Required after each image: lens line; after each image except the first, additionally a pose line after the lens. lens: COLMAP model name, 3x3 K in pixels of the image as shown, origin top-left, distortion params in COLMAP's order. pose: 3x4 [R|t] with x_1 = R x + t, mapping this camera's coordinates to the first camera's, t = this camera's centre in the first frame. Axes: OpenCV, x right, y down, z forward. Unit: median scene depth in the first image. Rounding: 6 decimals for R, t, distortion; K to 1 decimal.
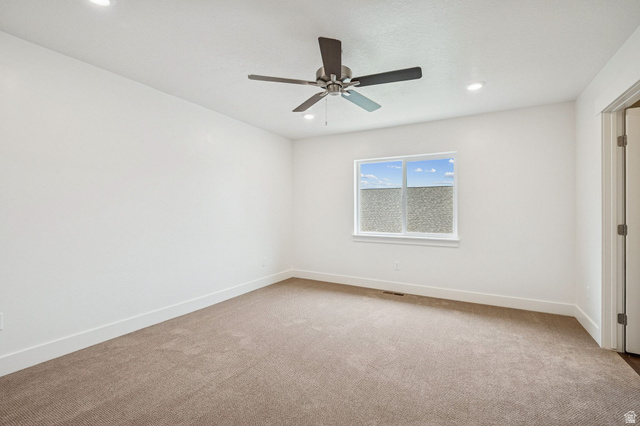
lens RADIAL K [[288.6, 0, 320.0], [0, 288.6, 213.0], [0, 0, 1]] dist [0.000168, 0.000035]
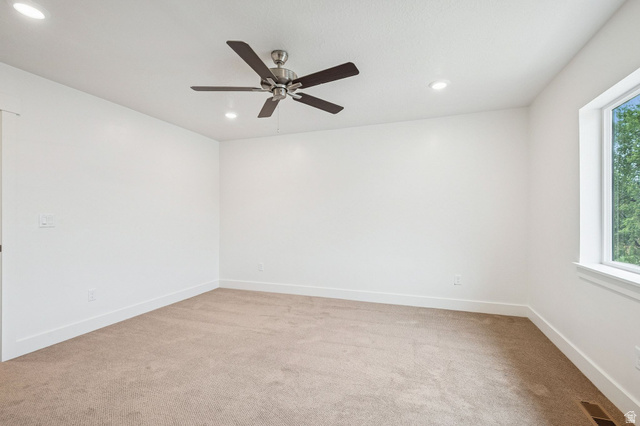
lens RADIAL K [[288.6, 0, 320.0], [0, 288.6, 213.0], [0, 0, 1]] dist [0.000168, 0.000035]
pose [[0.159157, -0.010511, -0.987197, 0.827924], [-0.006139, 0.999913, -0.011636, -0.004135], [0.987234, 0.007913, 0.159079, 0.772897]]
